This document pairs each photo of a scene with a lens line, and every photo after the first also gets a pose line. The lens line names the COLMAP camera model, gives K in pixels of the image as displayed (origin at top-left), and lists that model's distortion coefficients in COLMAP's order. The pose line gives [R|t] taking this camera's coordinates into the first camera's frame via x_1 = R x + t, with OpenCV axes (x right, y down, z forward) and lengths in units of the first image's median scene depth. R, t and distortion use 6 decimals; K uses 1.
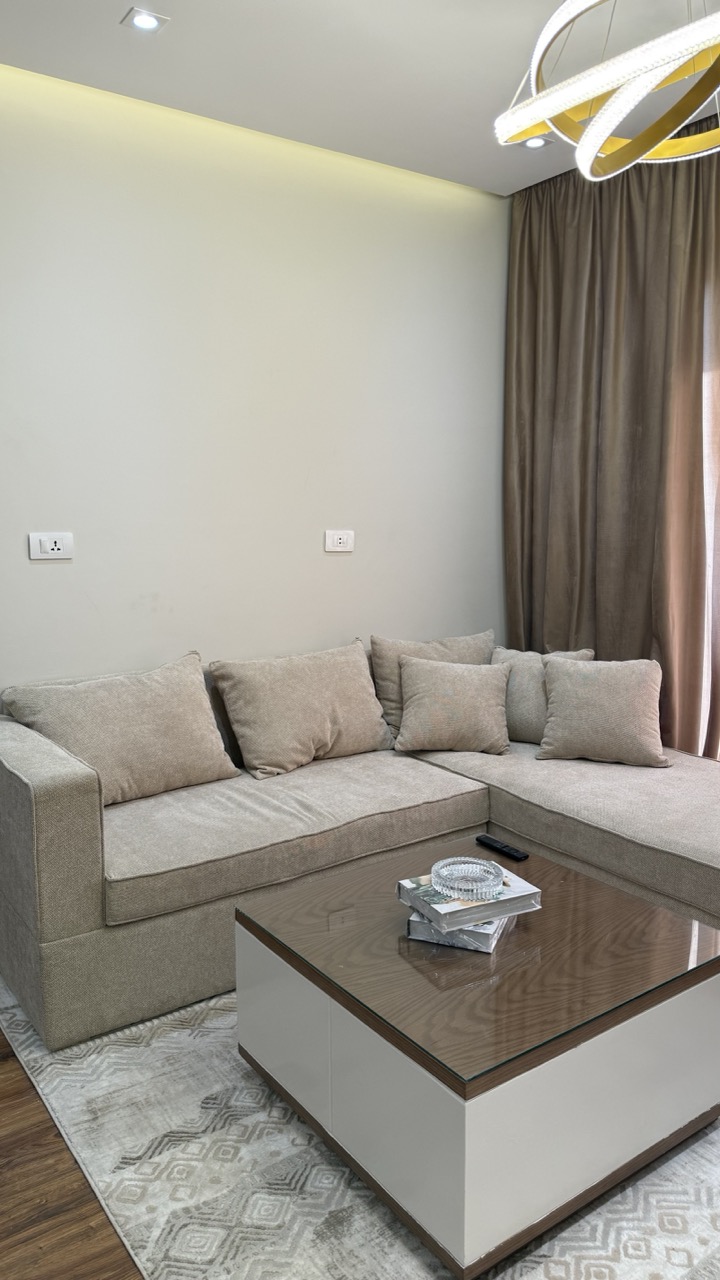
lens RADIAL K [[904.3, 0, 355.7], [0, 904.3, 640.9], [0, 0, 1]] dist [0.076581, -0.102470]
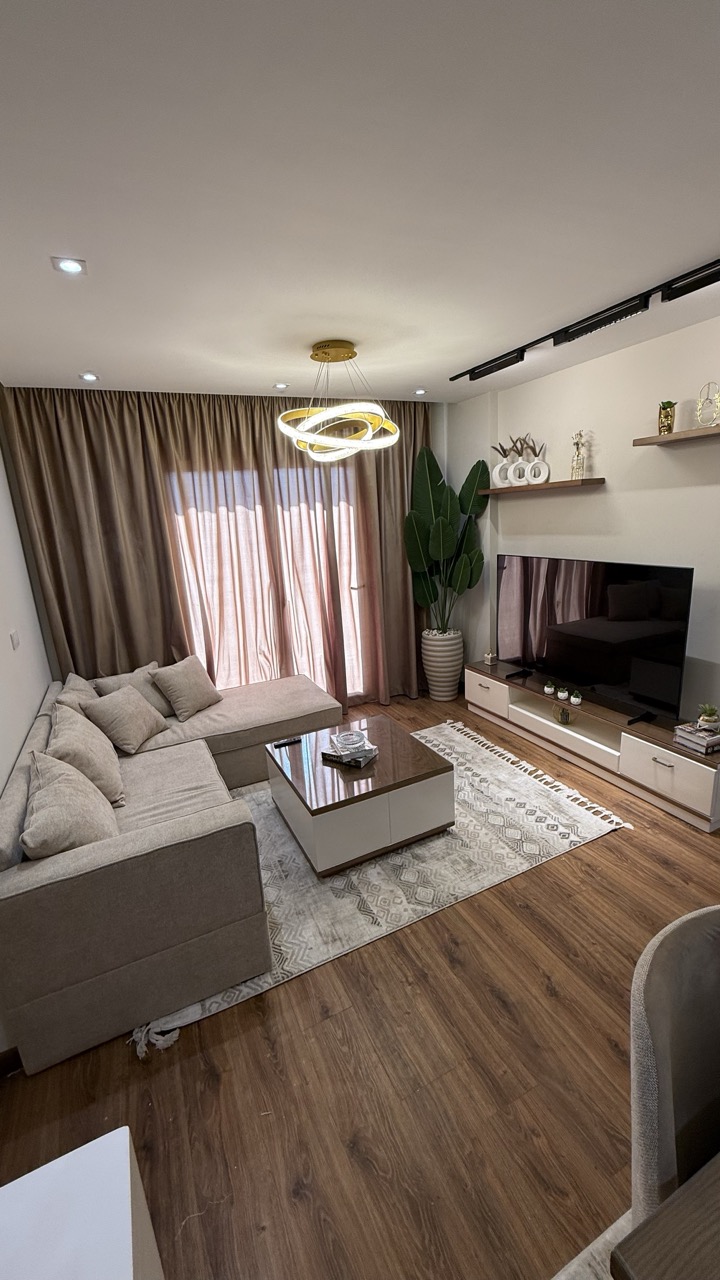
lens RADIAL K [[509.7, 0, 362.7], [0, 509.7, 633.3], [0, 0, 1]] dist [-0.000542, 0.000383]
pose [[0.160923, -0.240759, 0.957151, -1.223715], [0.210289, 0.955886, 0.205085, -0.319055], [-0.964304, 0.168275, 0.204453, 0.672965]]
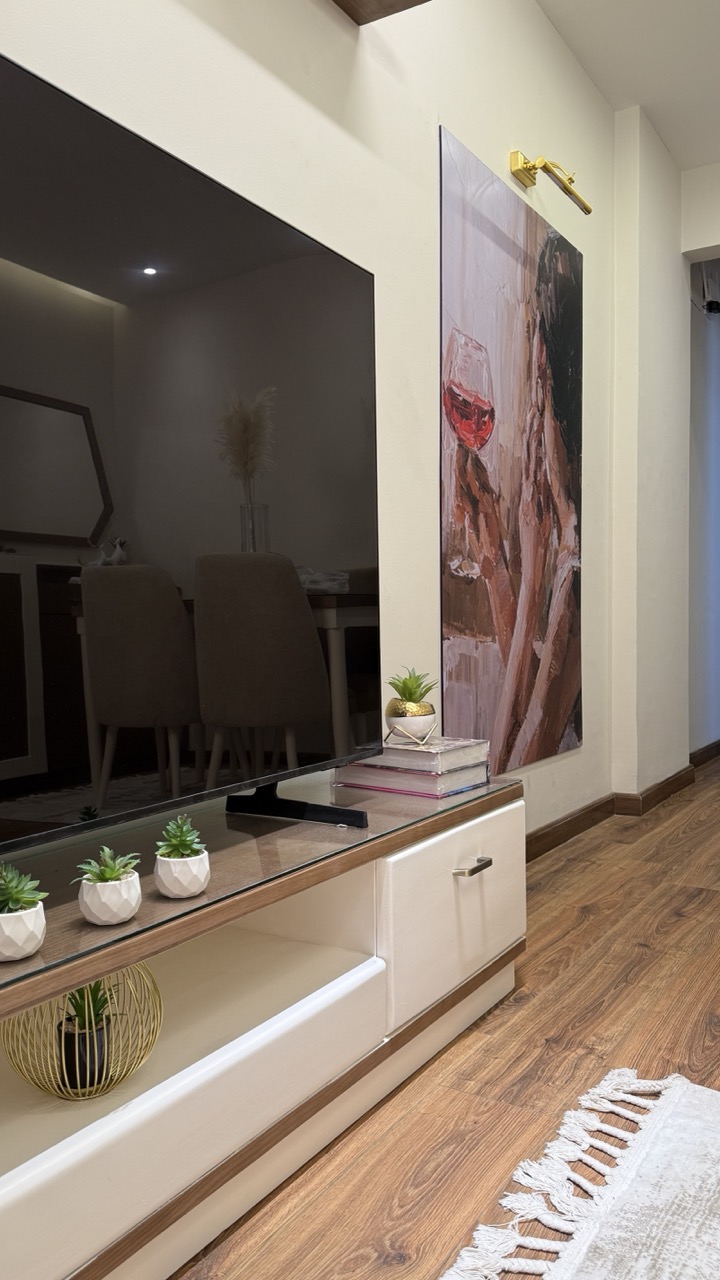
lens RADIAL K [[950.1, 0, 361.9], [0, 950.1, 648.3], [0, 0, 1]] dist [0.040888, -0.003976]
pose [[-0.921832, 0.014813, -0.387308, 0.686986], [-0.058871, 0.982324, 0.177690, 0.177850], [0.383094, 0.186601, -0.904665, 0.921518]]
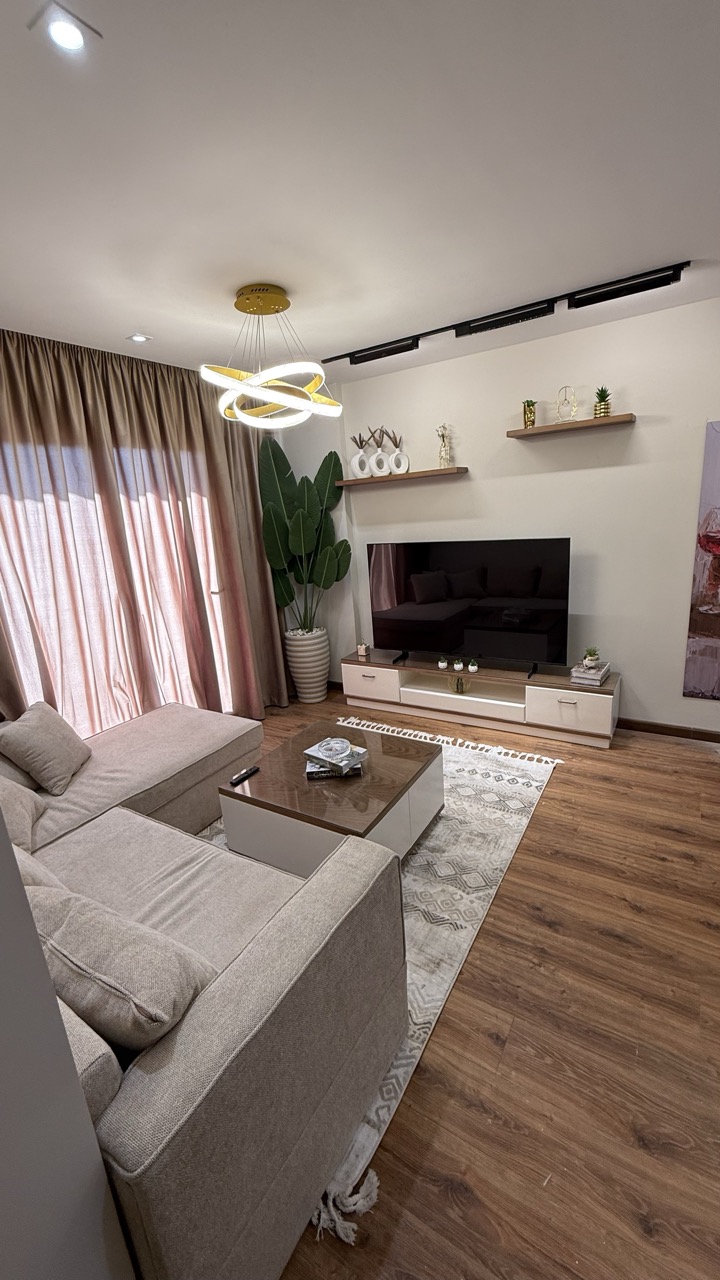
lens RADIAL K [[509.7, 0, 360.8], [0, 509.7, 634.1], [0, 0, 1]] dist [-0.000542, 0.000383]
pose [[-0.391636, -0.197953, 0.898574, -1.015505], [0.213710, 0.930307, 0.298087, -0.370817], [-0.894958, 0.308776, -0.322037, 1.336943]]
